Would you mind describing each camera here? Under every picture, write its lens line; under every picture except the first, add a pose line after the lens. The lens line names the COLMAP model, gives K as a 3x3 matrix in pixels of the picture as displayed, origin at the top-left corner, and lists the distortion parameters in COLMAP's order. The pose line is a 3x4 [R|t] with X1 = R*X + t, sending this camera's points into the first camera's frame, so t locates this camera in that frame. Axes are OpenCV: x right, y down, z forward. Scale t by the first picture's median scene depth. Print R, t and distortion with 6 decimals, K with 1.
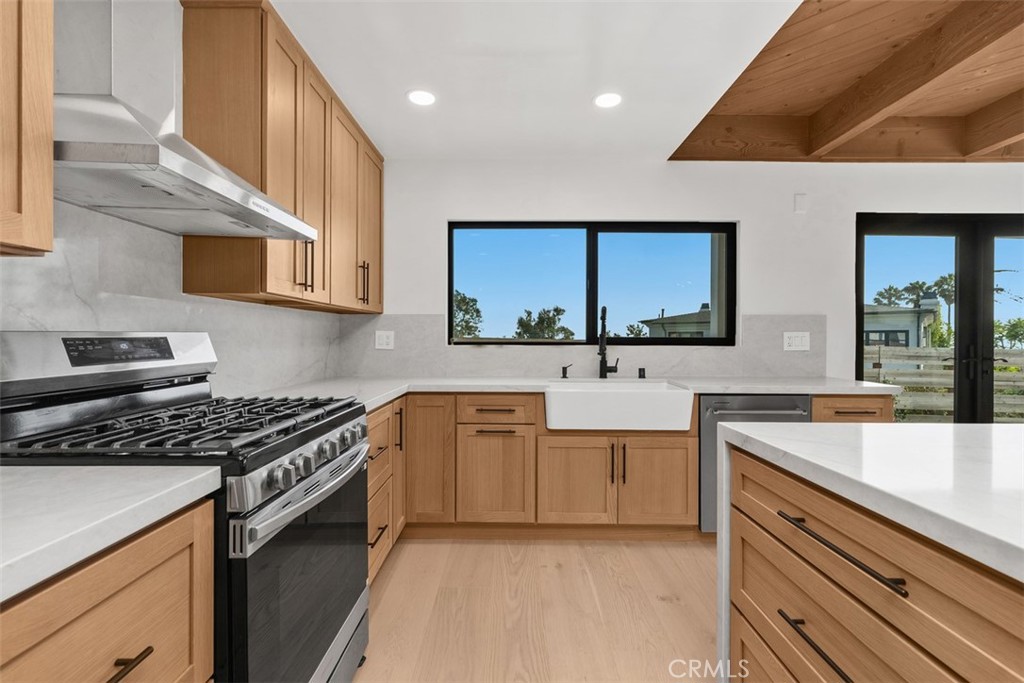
lens RADIAL K [[458.6, 0, 512.0], [0, 458.6, 341.5], [0, 0, 1]] dist [0.001652, -0.000146]
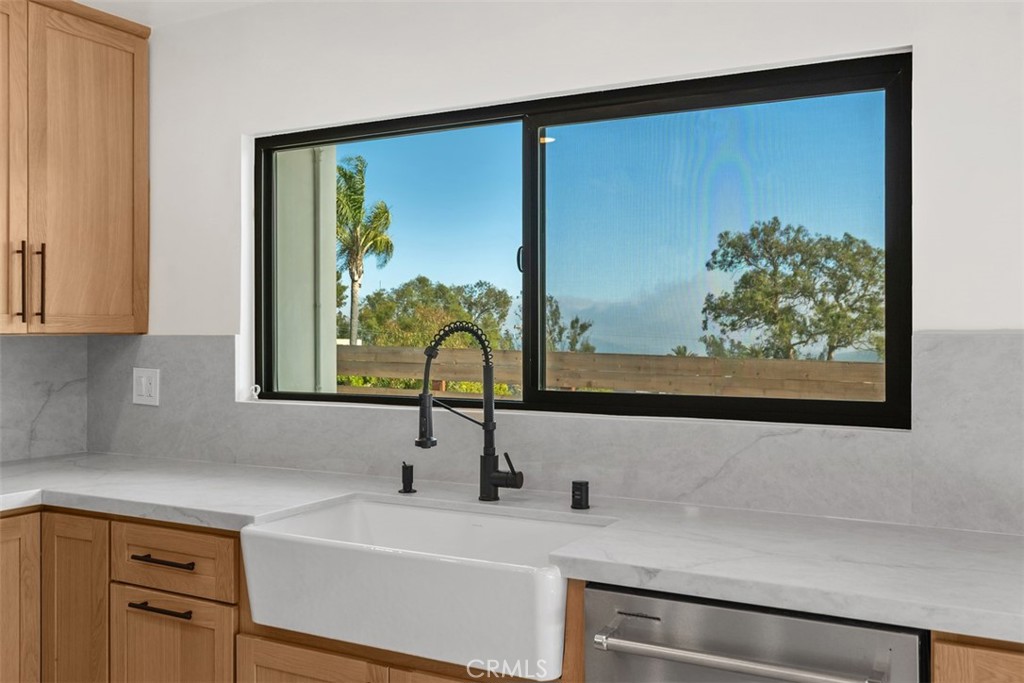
lens RADIAL K [[922.9, 0, 512.0], [0, 922.9, 341.5], [0, 0, 1]] dist [-0.001700, 0.002044]
pose [[0.883135, 0.001205, -0.469118, 0.581261], [-0.001304, 0.999999, 0.000113, -0.056322], [0.469117, 0.000512, 0.883136, 0.305262]]
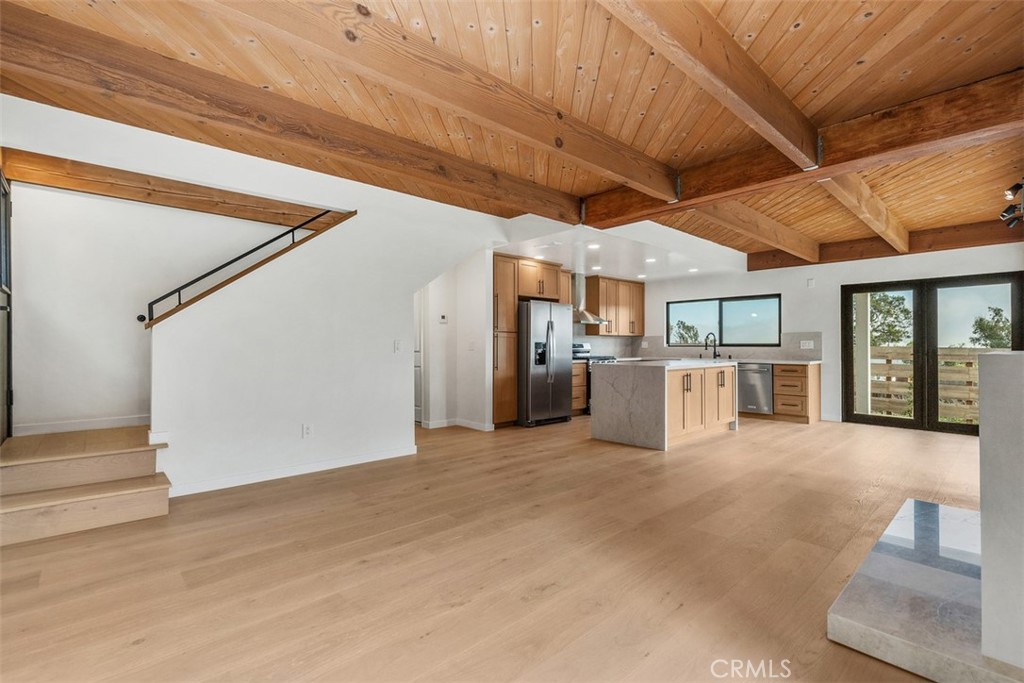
lens RADIAL K [[458.6, 0, 512.0], [0, 458.6, 341.5], [0, 0, 1]] dist [0.001652, -0.000146]
pose [[0.682233, -0.009179, -0.731077, 1.331594], [-0.003939, 0.999861, -0.016230, 0.026906], [0.731124, 0.013953, 0.682101, -1.670569]]
